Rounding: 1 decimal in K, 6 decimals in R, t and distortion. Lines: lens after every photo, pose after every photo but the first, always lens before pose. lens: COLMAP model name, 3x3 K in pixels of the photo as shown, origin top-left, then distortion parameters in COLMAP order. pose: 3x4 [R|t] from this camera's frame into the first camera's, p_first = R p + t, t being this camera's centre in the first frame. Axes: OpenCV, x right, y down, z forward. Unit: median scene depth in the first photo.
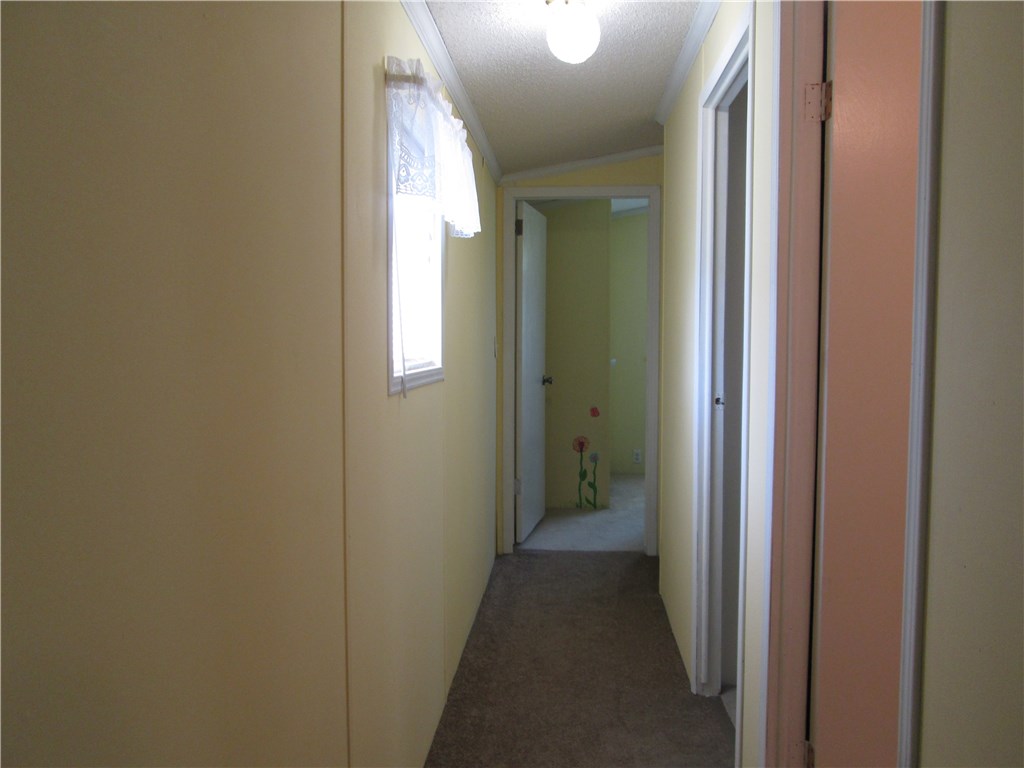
lens RADIAL K [[842.2, 0, 507.6], [0, 842.2, 375.6], [0, 0, 1]] dist [-0.046530, 0.010027]
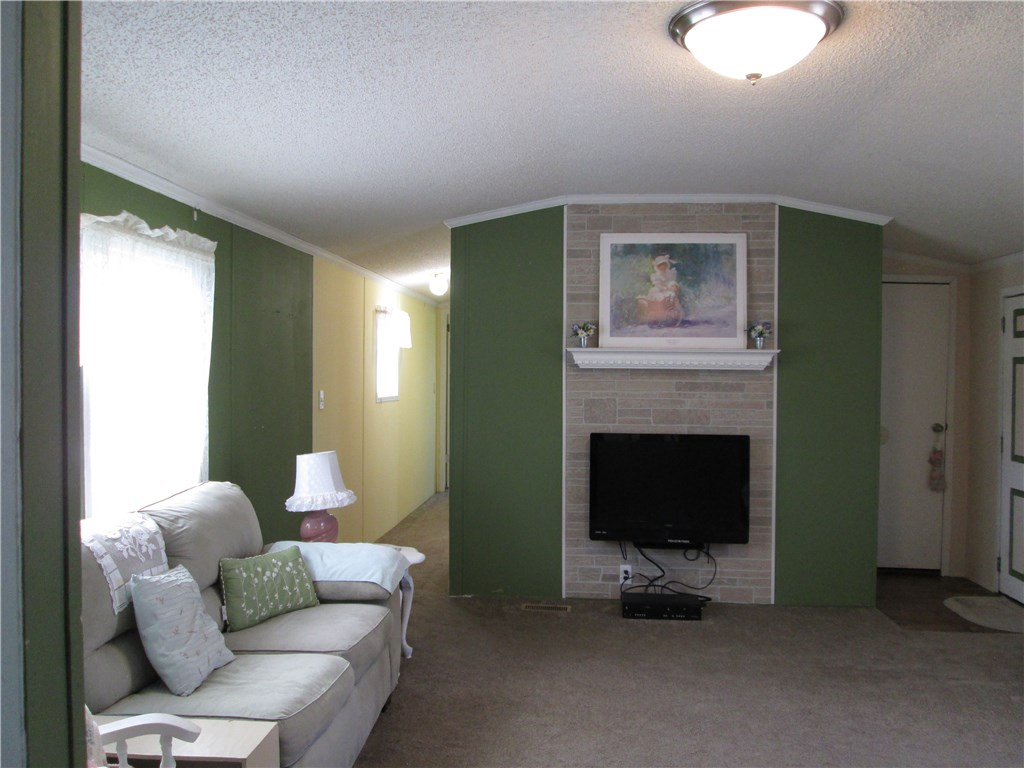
lens RADIAL K [[833.6, 0, 515.1], [0, 833.6, 385.5], [0, 0, 1]] dist [-0.053163, 0.002279]
pose [[0.999969, 0.007360, -0.002955, 0.393141], [-0.007447, 0.999504, -0.030596, 0.046350], [0.002728, 0.030617, 0.999527, -2.162907]]
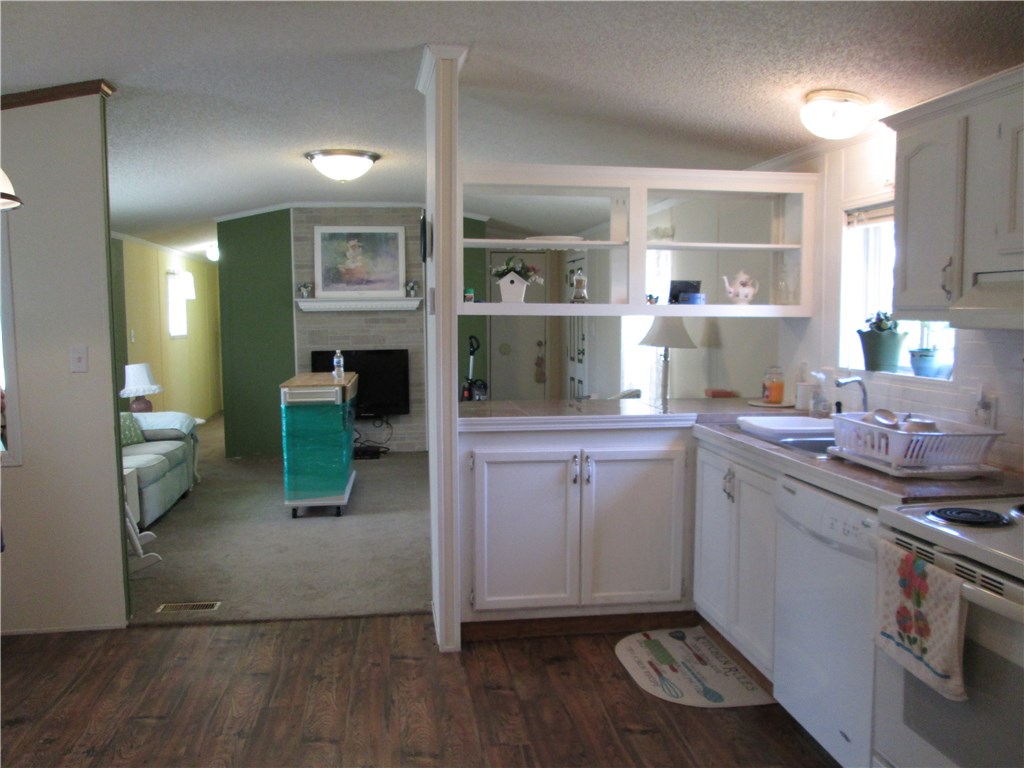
lens RADIAL K [[842.2, 0, 507.6], [0, 842.2, 375.6], [0, 0, 1]] dist [-0.046530, 0.010027]
pose [[0.975322, -0.030613, 0.218653, 0.618759], [0.024784, 0.999262, 0.029354, 0.123401], [-0.219390, -0.023210, 0.975361, -3.660181]]
